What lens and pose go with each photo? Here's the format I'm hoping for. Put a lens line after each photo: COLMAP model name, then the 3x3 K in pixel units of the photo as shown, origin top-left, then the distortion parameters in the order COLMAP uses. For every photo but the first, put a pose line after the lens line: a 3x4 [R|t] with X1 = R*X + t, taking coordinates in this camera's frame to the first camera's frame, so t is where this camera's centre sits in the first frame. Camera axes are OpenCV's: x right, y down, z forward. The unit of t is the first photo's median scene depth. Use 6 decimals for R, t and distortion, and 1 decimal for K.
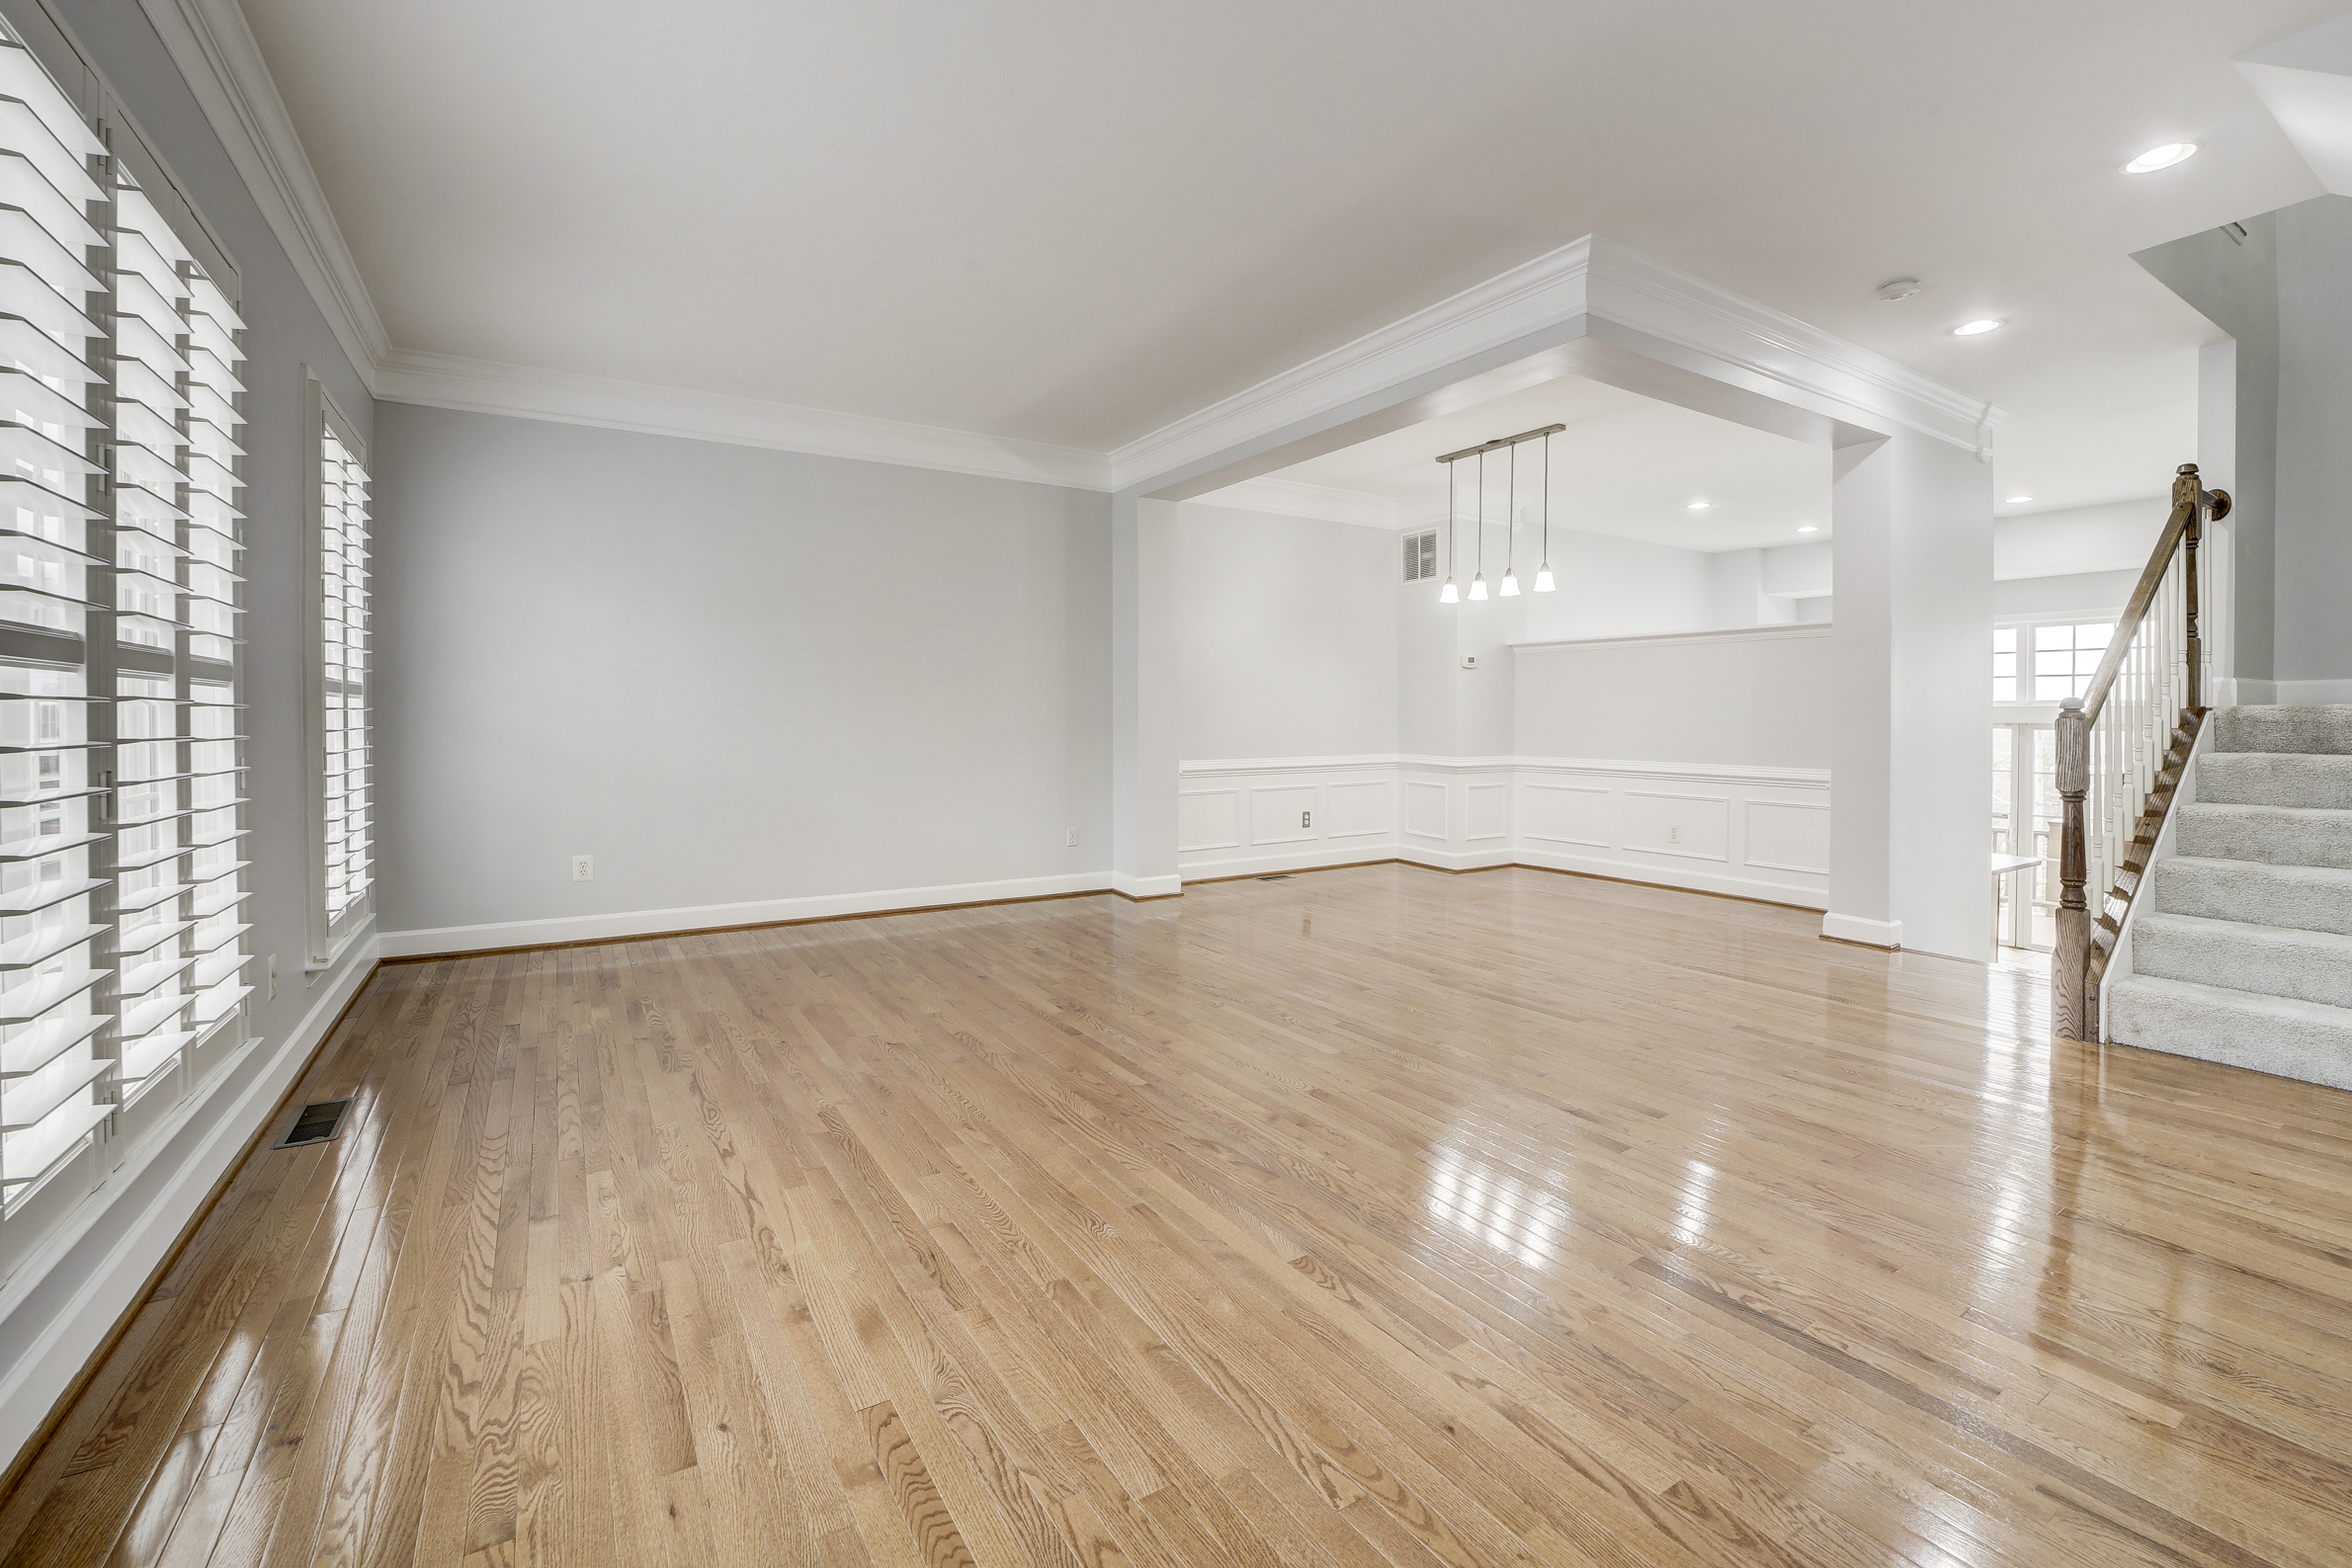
lens RADIAL K [[1000.3, 0, 1173.4], [0, 1000.3, 725.6], [0, 0, 1]] dist [-0.039518, -0.000138]
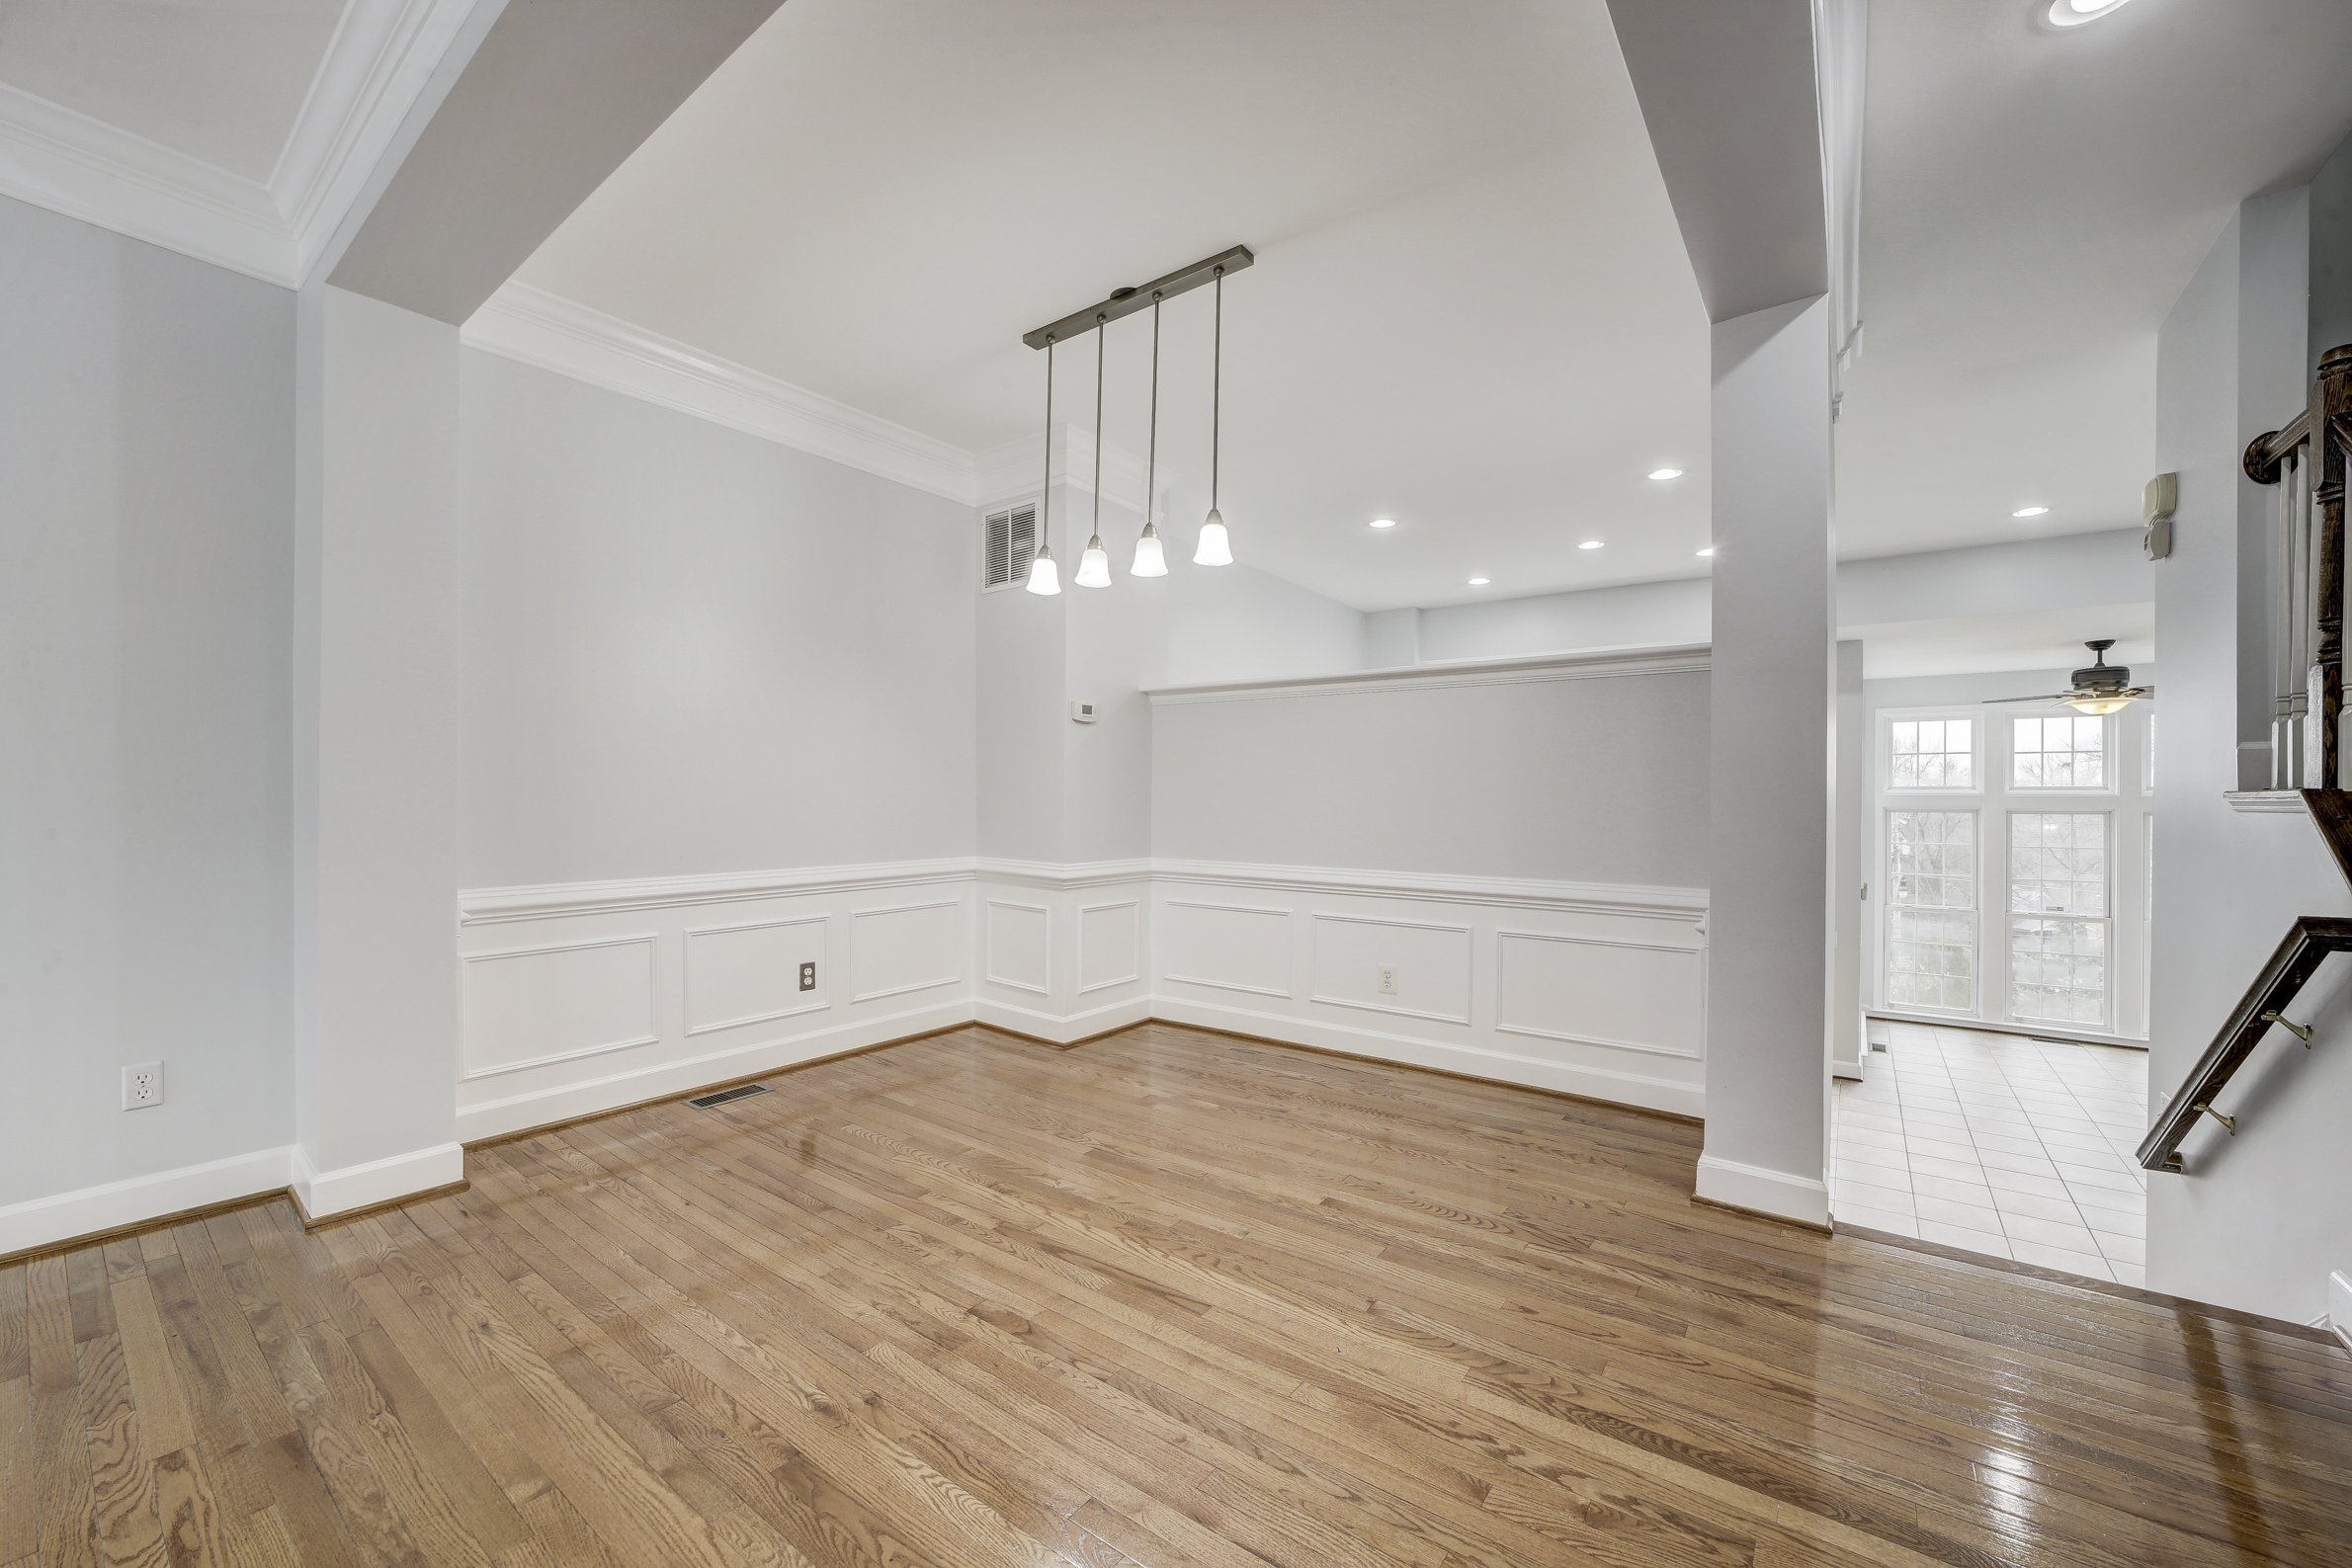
lens RADIAL K [[914.7, 0, 1187.9], [0, 914.7, 800.7], [0, 0, 1]] dist [-0.030107, 0.000185]
pose [[0.928017, 0.004785, 0.372507, 0.168620], [-0.002595, 0.999976, -0.006380, -0.005036], [-0.372529, 0.004954, 0.928007, 0.518402]]
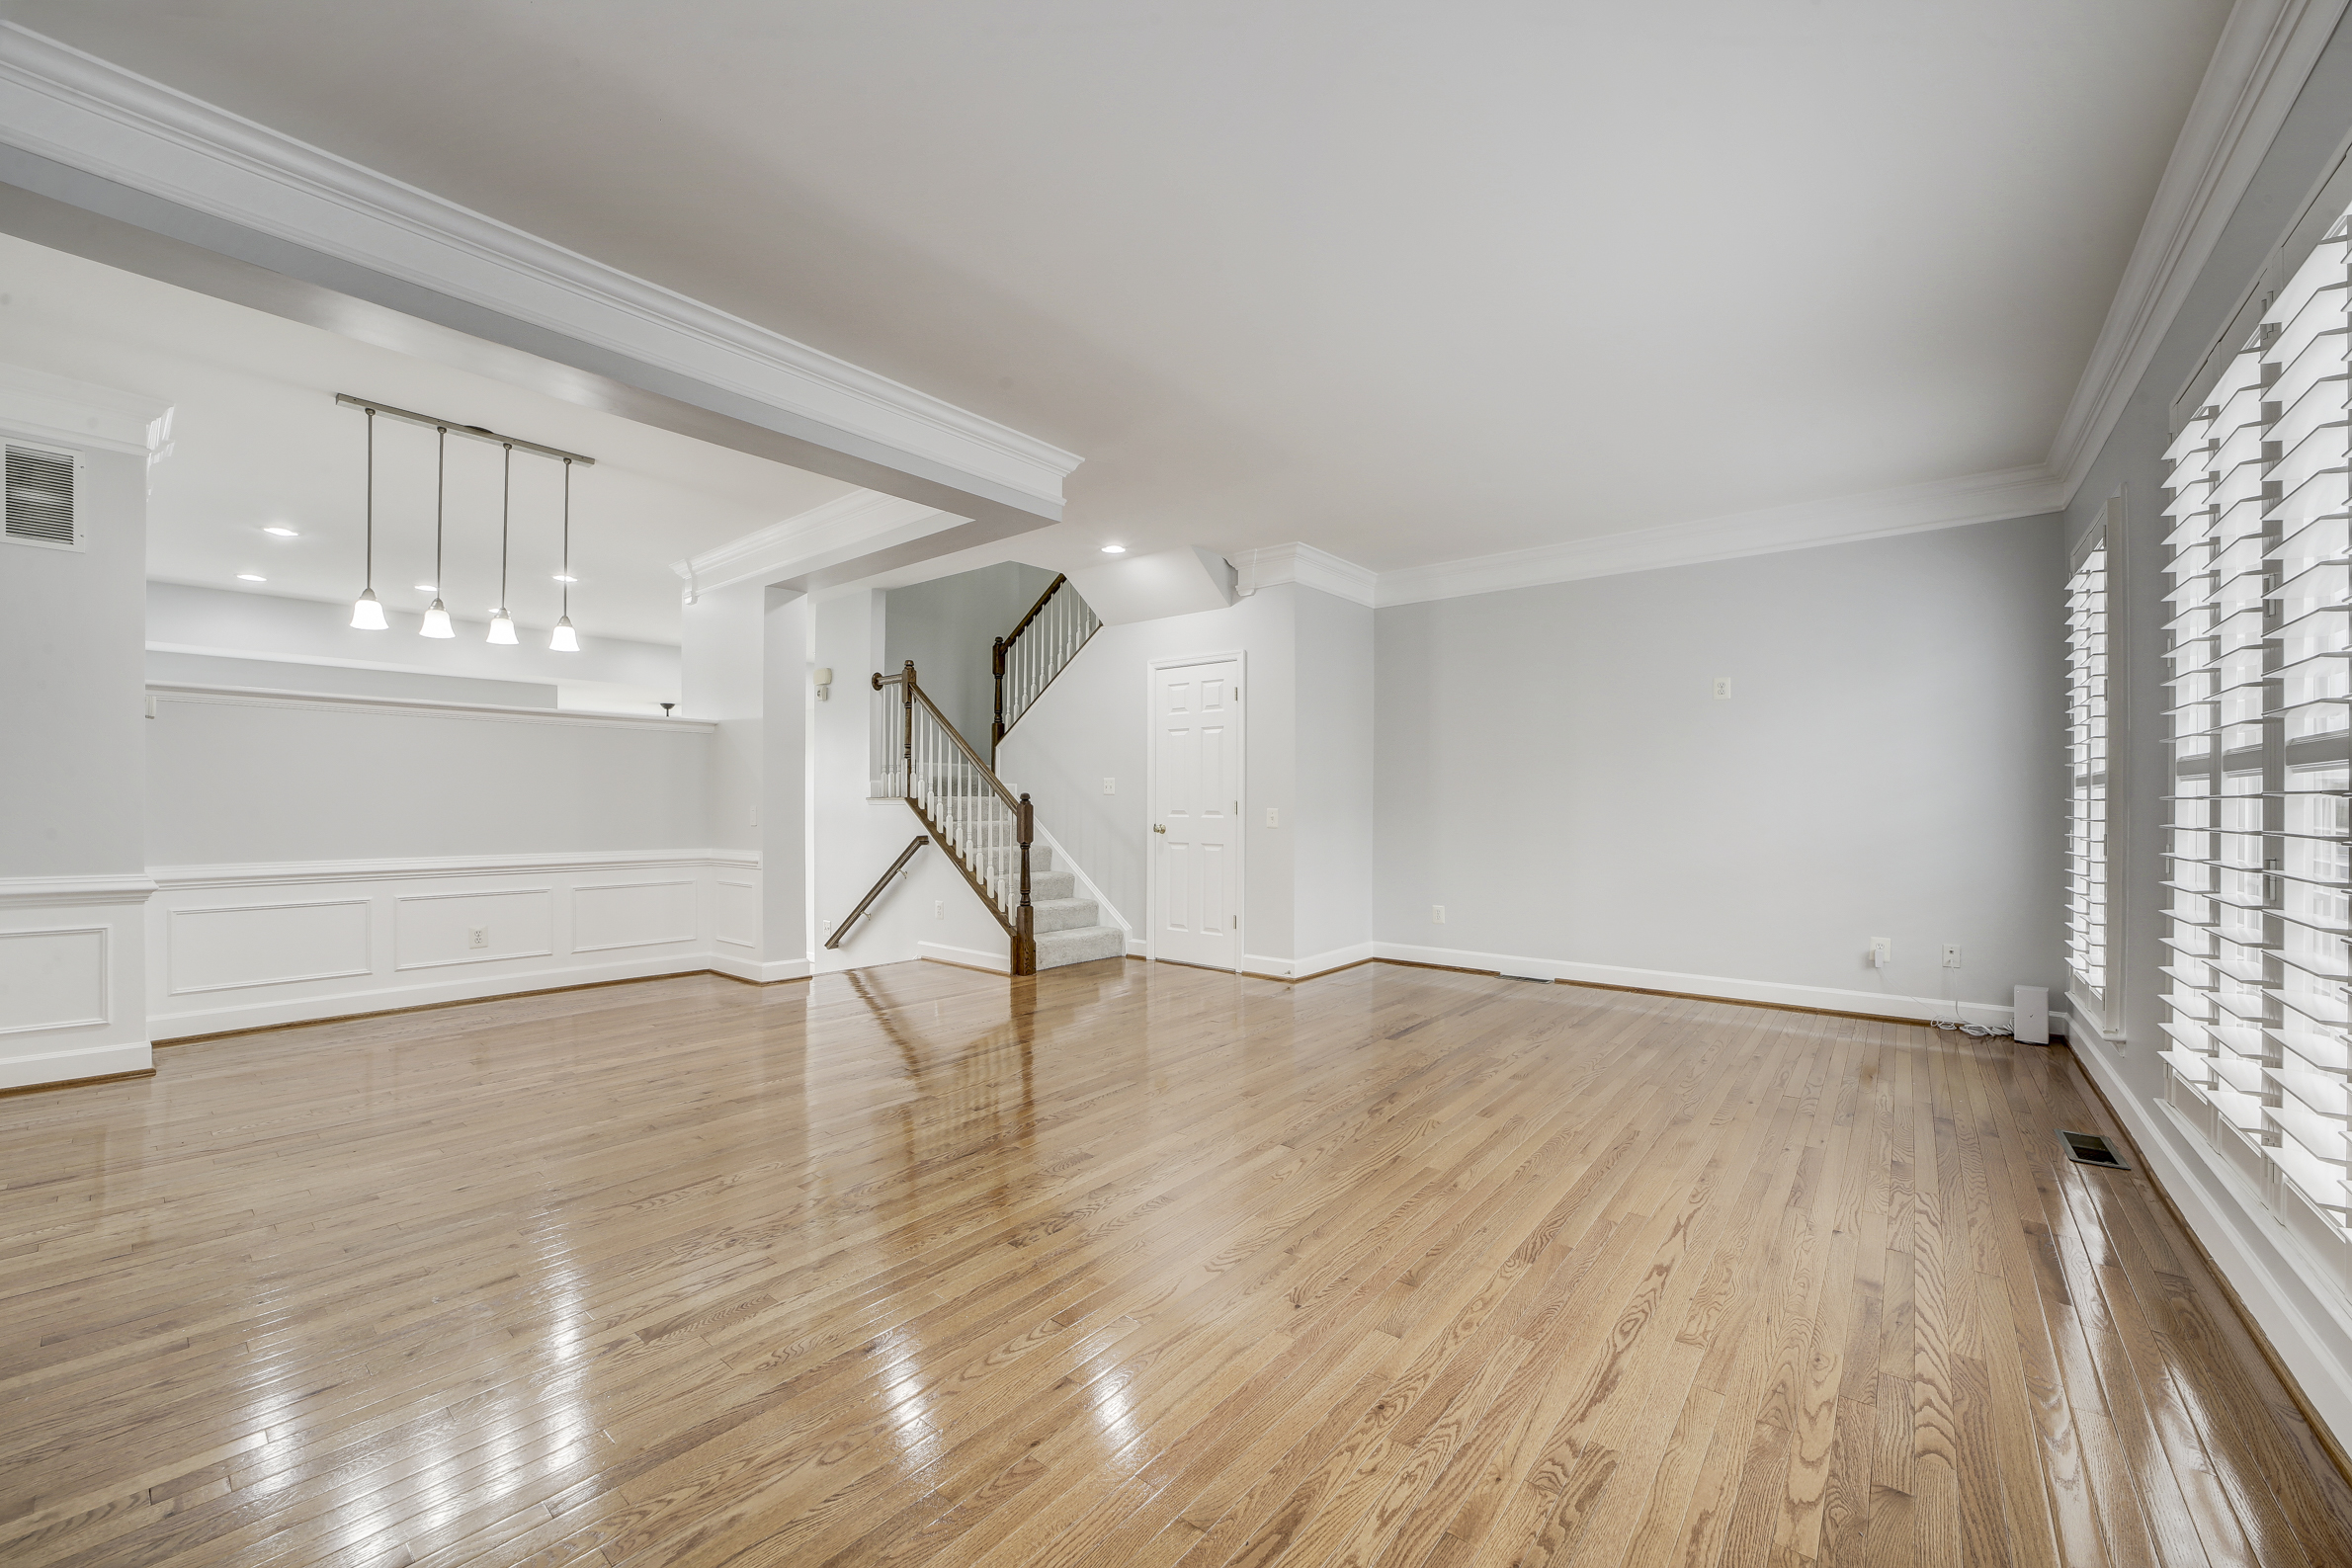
lens RADIAL K [[914.7, 0, 1187.9], [0, 914.7, 800.7], [0, 0, 1]] dist [-0.030107, 0.000185]
pose [[-0.328742, 0.001279, 0.944419, -0.464856], [0.005558, 0.999984, 0.000581, -0.008180], [-0.944403, 0.005440, -0.328744, 0.709867]]
